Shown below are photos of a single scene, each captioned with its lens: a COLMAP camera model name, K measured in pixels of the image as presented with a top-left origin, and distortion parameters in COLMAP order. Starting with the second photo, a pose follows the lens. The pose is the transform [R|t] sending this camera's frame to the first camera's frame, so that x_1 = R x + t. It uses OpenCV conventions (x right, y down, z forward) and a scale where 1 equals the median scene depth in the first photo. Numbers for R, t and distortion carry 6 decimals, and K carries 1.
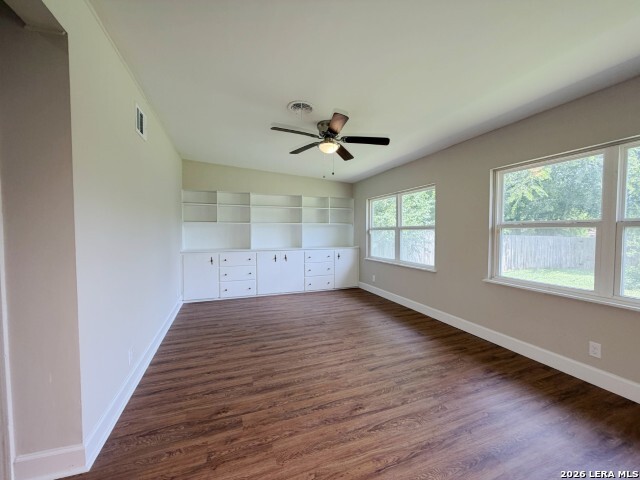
lens RADIAL K [[259.2, 0, 329.7], [0, 259.2, 241.4], [0, 0, 1]] dist [0.000477, 0.000047]
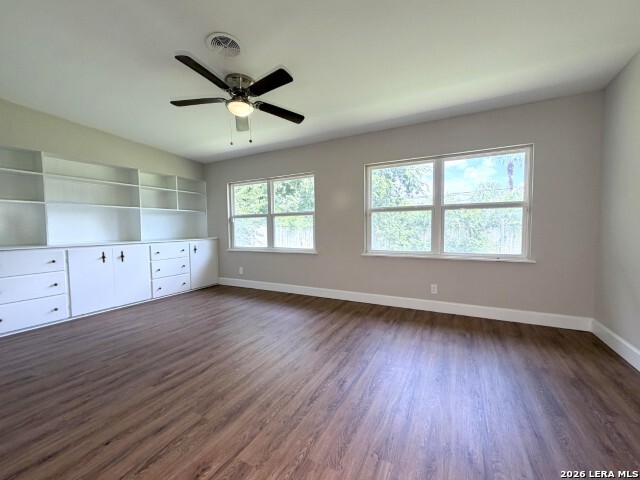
lens RADIAL K [[263.0, 0, 320.0], [0, 263.0, 240.0], [0, 0, 1]] dist [-0.000269, -0.000100]
pose [[0.749862, -0.039109, 0.660438, -0.314589], [0.040855, 0.999083, 0.012775, 0.047709], [-0.660332, 0.017403, 0.750772, 0.163200]]
